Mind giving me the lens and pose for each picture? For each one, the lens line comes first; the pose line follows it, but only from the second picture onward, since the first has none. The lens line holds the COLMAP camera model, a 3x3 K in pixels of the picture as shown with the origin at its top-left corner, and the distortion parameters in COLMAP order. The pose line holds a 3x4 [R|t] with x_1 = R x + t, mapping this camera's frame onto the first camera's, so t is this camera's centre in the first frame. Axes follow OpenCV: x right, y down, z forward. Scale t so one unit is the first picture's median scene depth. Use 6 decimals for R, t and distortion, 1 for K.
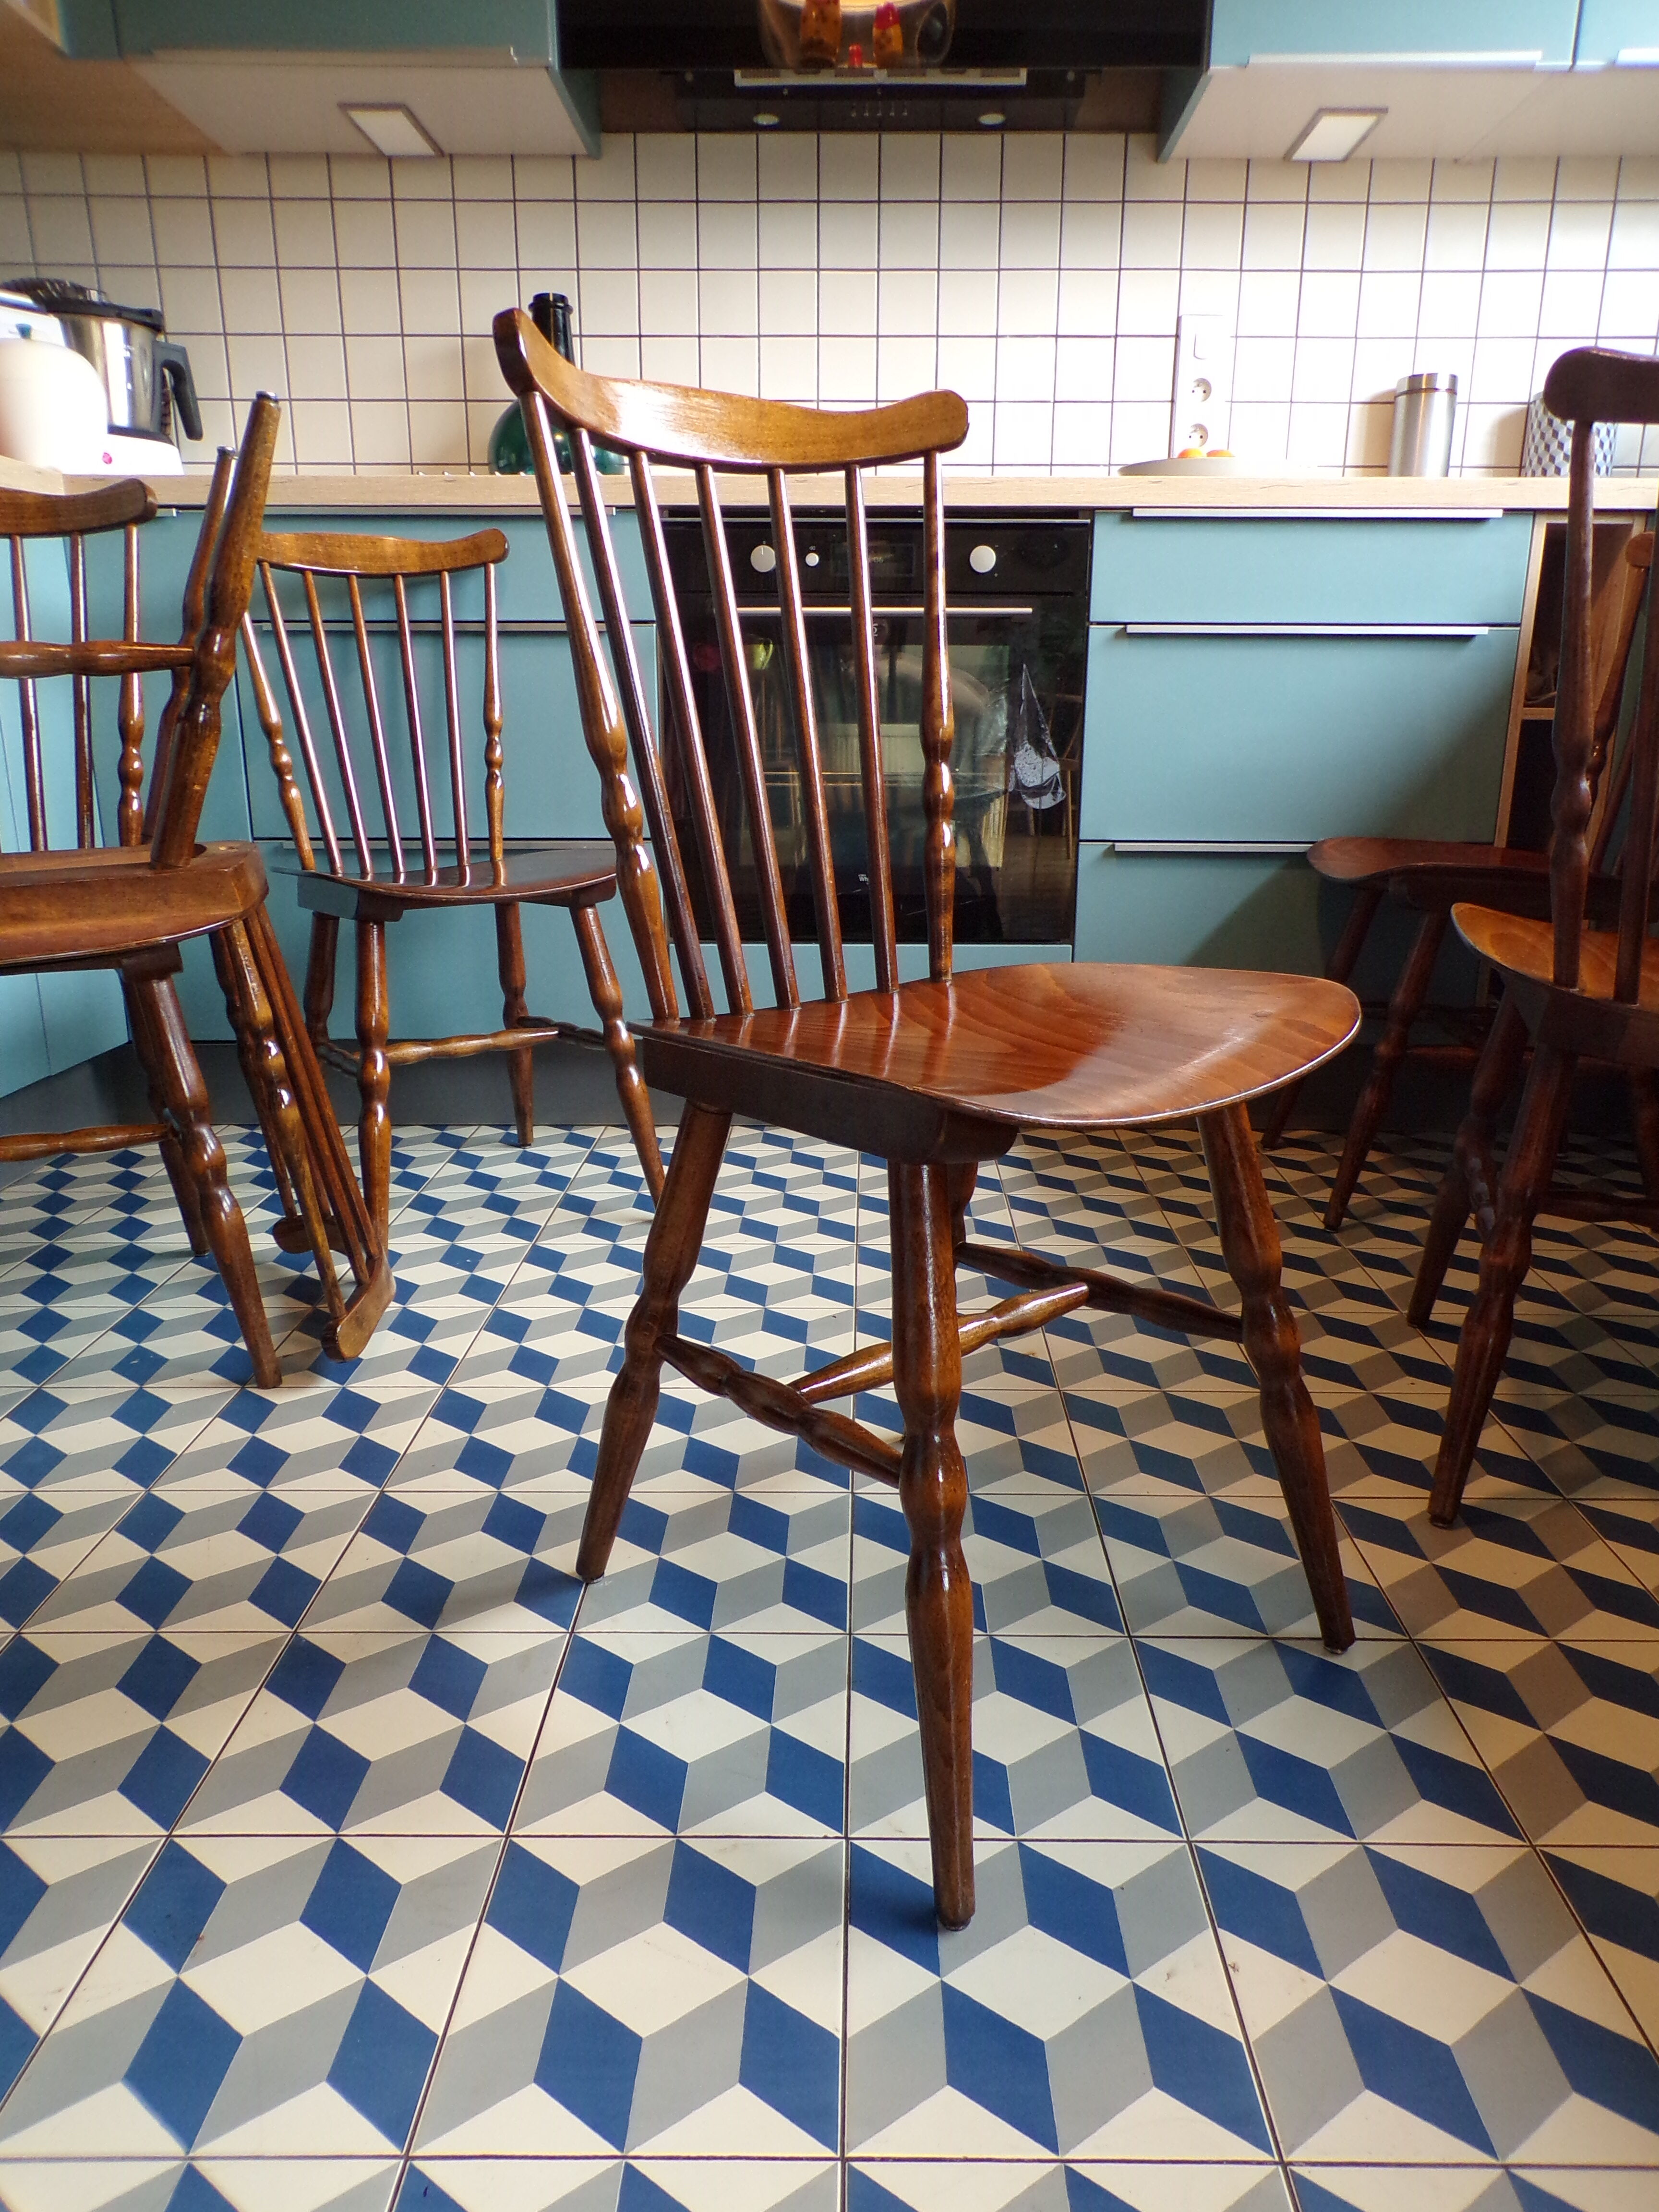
lens RADIAL K [[1503.4, 0, 838.3], [0, 1503.4, 1101.9], [0, 0, 1]] dist [0.006374, 0.007128]
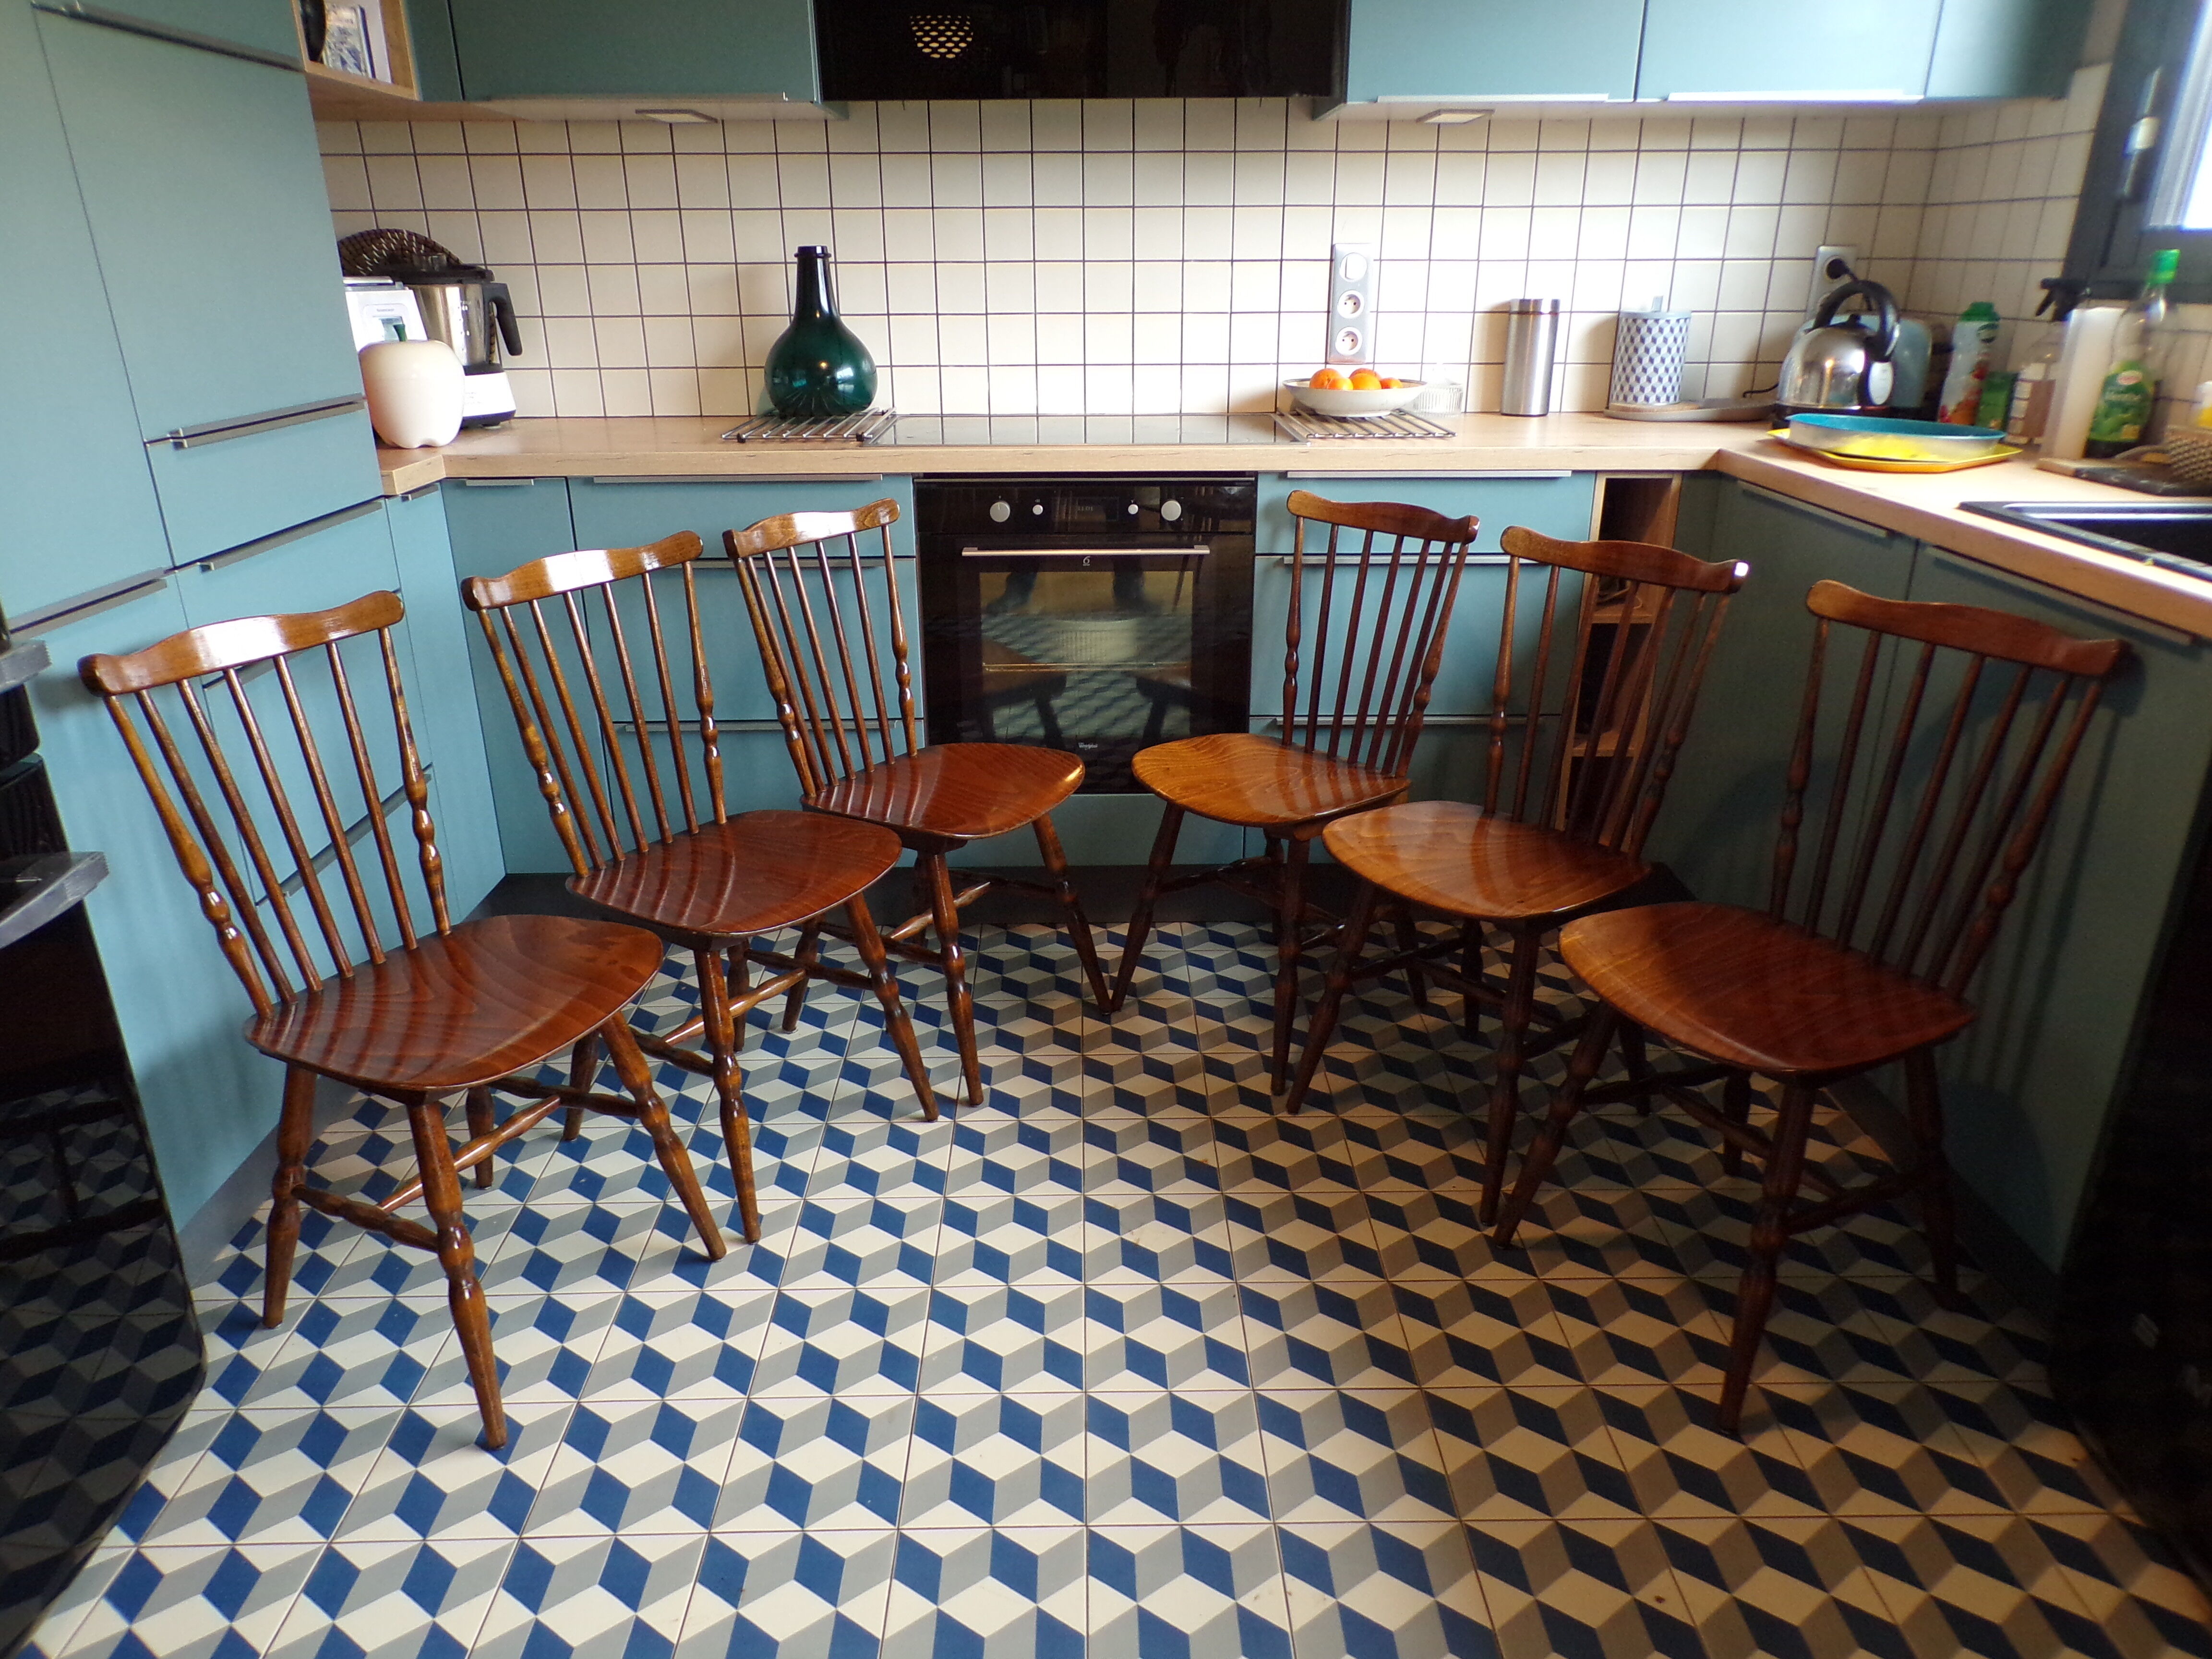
lens RADIAL K [[1503.4, 0, 1086.1], [0, 1503.4, 840.0], [0, 0, 1]] dist [0.006374, 0.007128]
pose [[0.999601, -0.021273, 0.018557, -0.003888], [0.019146, 0.993954, 0.108119, -0.186576], [-0.020744, -0.107720, 0.993965, -0.251692]]
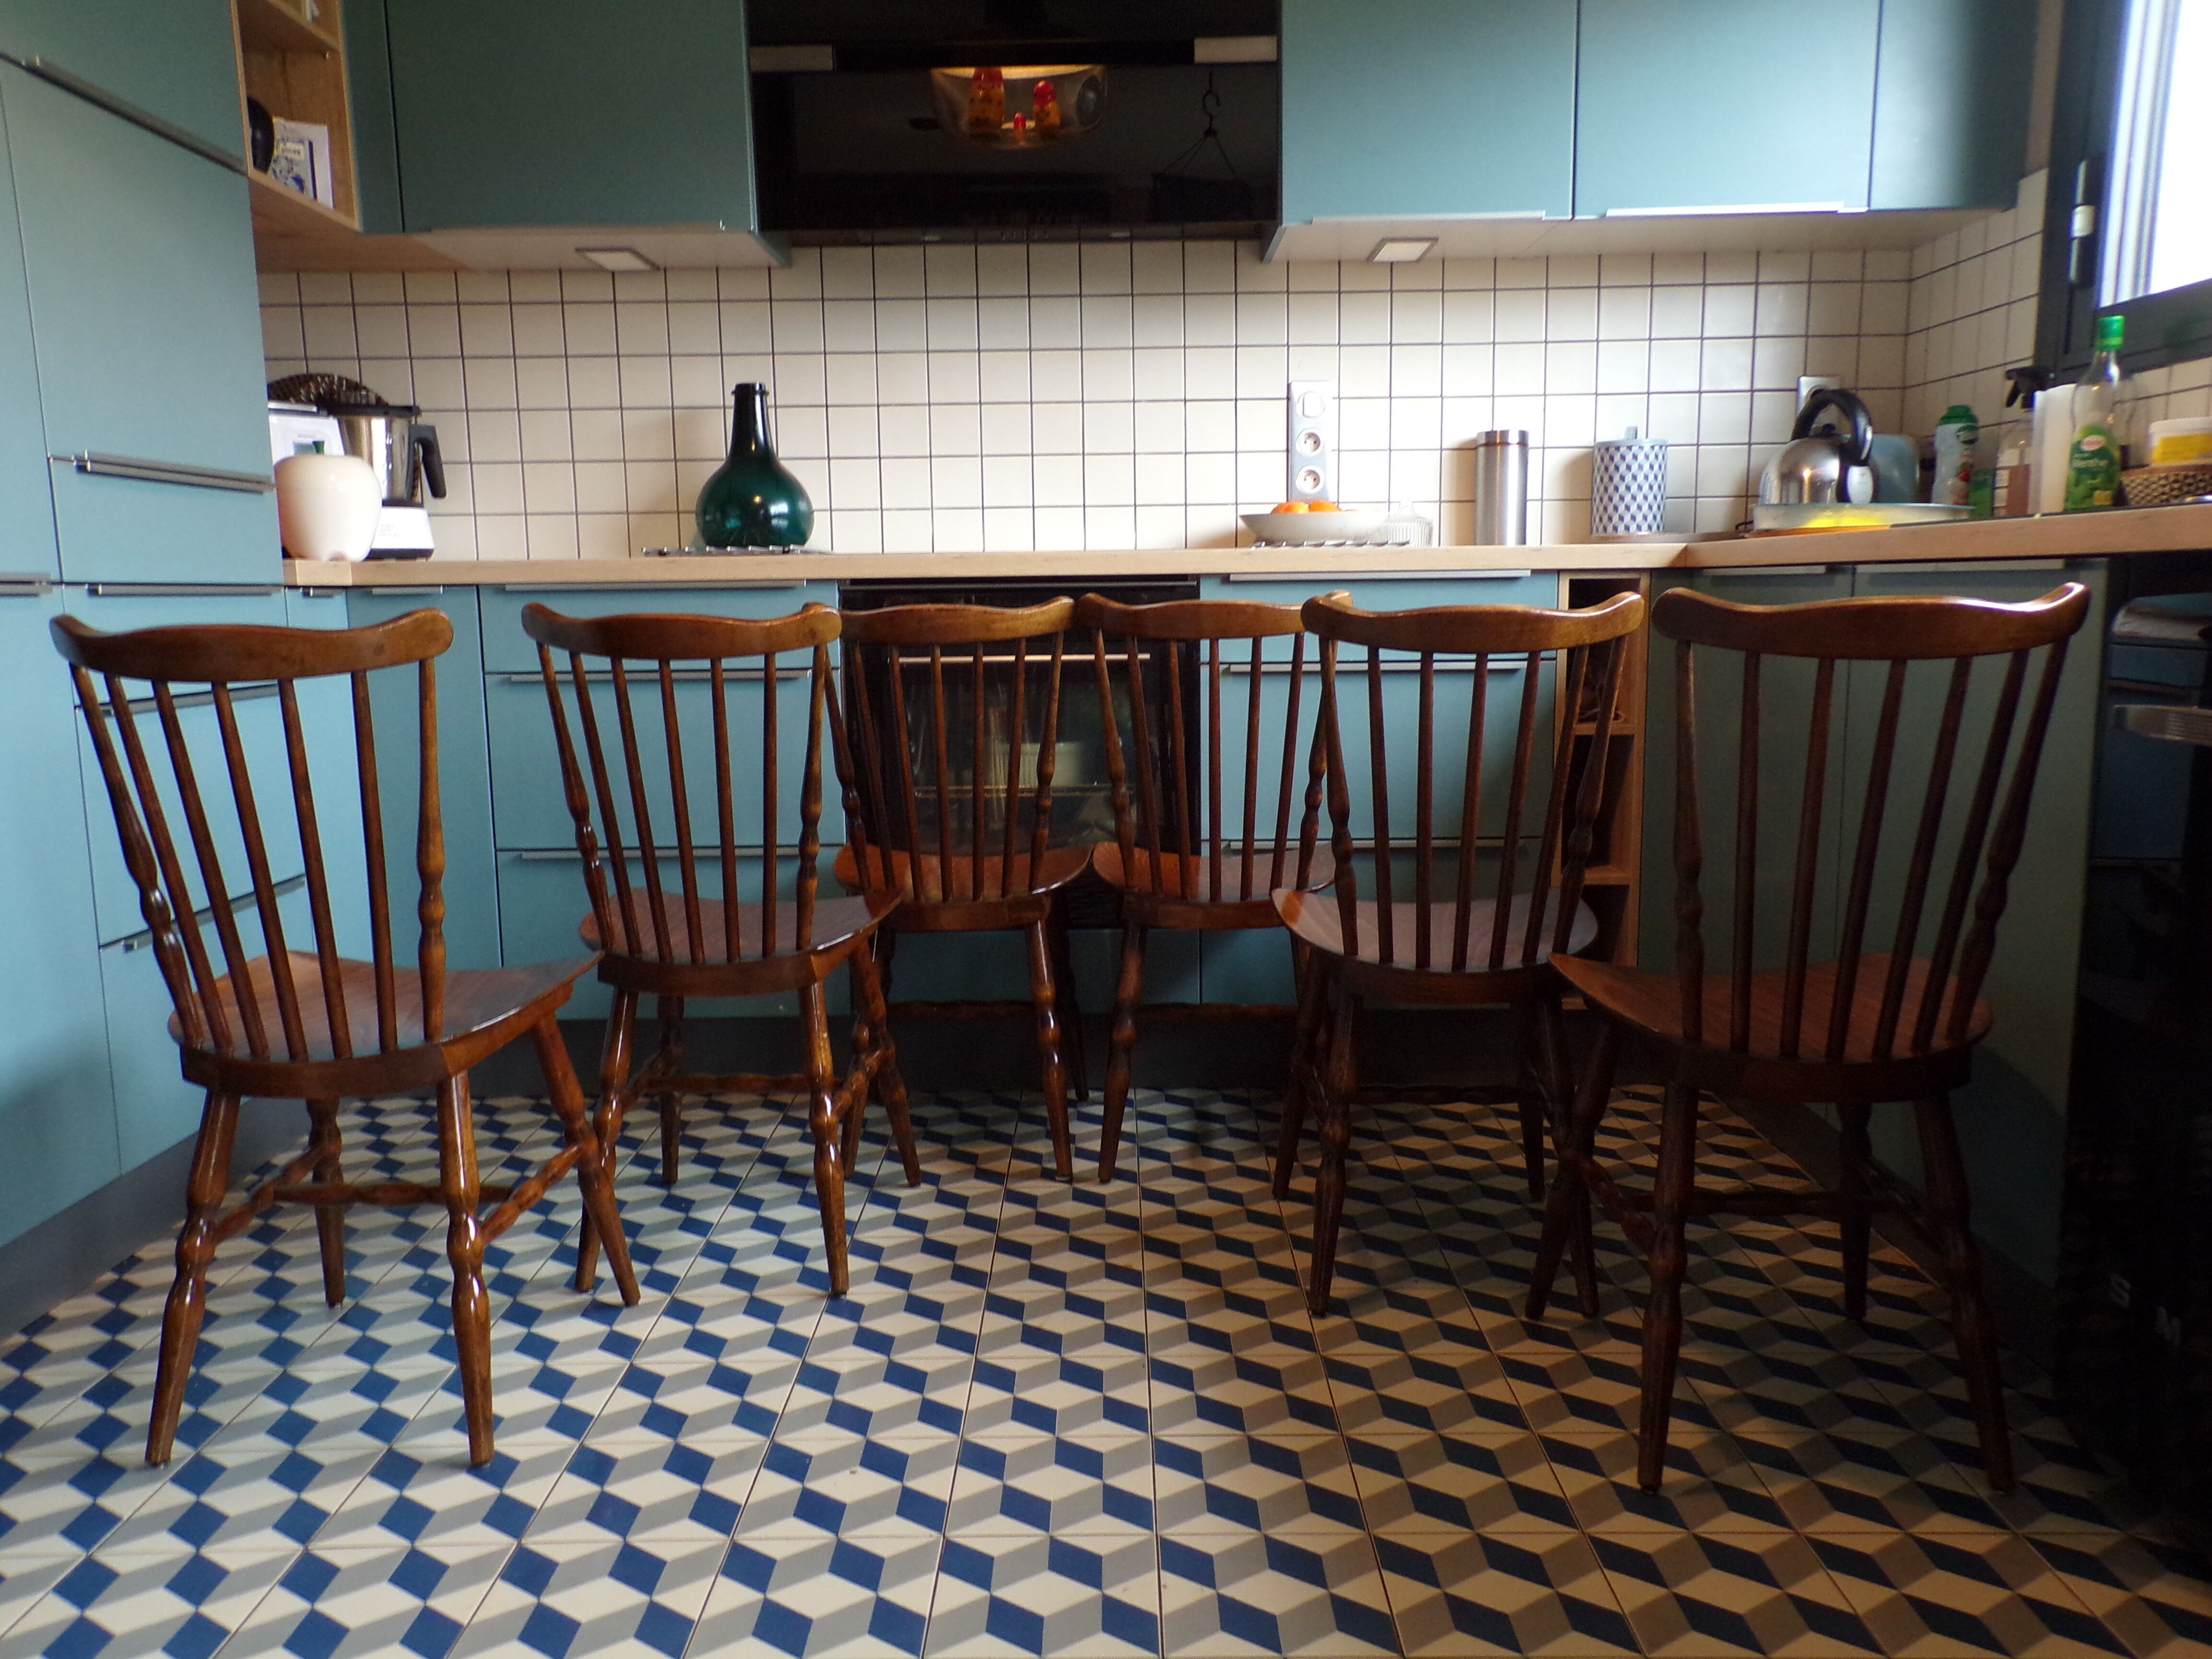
lens RADIAL K [[1815.9, 0, 1075.1], [0, 1815.9, 839.3], [0, 0, 1]] dist [0.044387, -0.009231]
pose [[0.999796, -0.020063, -0.002325, 0.058763], [0.019607, 0.991750, -0.126677, 0.003364], [0.004847, 0.126605, 0.991941, -0.362318]]
